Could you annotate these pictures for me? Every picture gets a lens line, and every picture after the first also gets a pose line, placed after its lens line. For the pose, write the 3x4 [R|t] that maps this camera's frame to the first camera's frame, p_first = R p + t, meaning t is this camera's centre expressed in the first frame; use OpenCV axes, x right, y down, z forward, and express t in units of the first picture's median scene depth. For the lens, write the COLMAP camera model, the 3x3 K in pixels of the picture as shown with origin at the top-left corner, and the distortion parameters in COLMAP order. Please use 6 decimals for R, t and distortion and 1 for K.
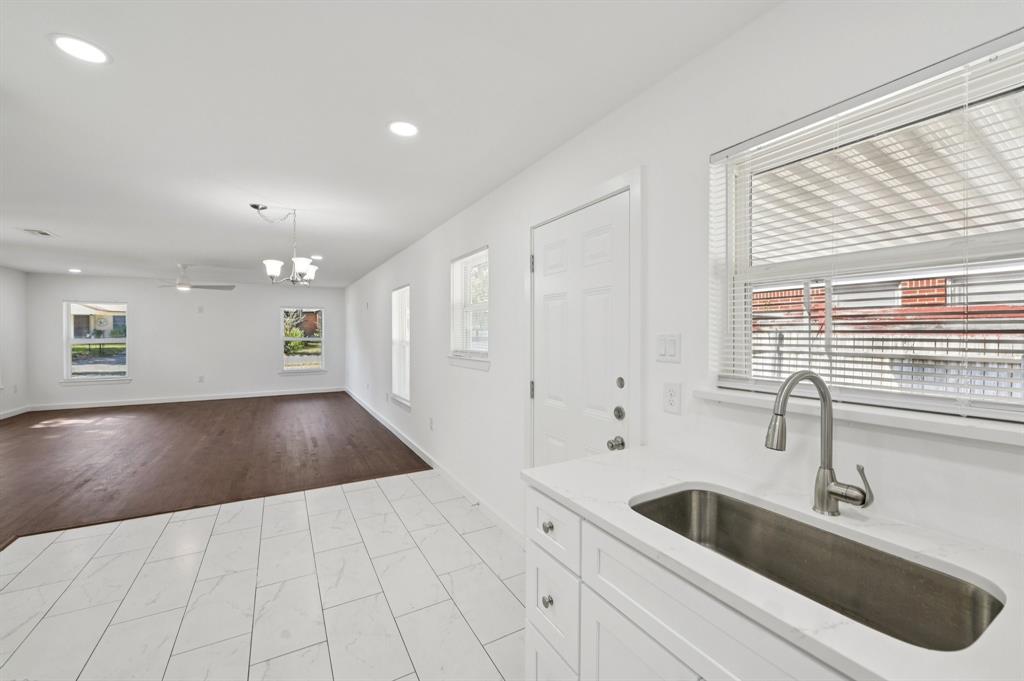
lens RADIAL K [[407.4, 0, 512.0], [0, 407.4, 340.5], [0, 0, 1]] dist [-0.011390, 0.000024]
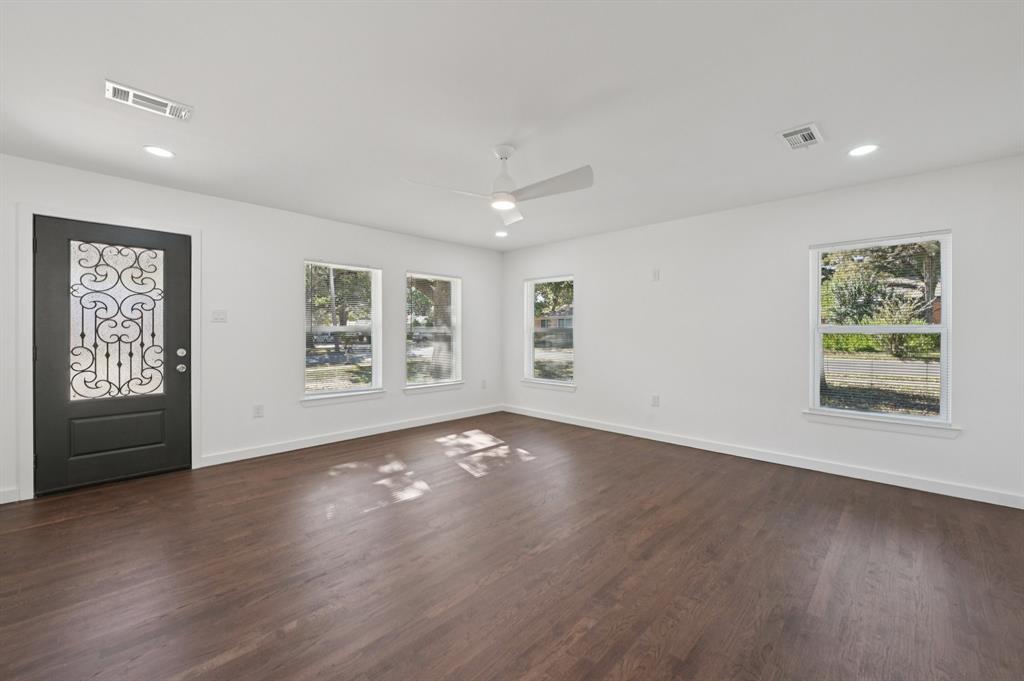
lens RADIAL K [[408.6, 0, 512.2], [0, 408.6, 334.3], [0, 0, 1]] dist [-0.009328, -0.000256]
pose [[0.275947, 0.005770, -0.961156, -0.309716], [-0.014755, 0.999890, 0.001767, 0.006916], [0.961060, 0.013694, 0.276002, 0.707737]]
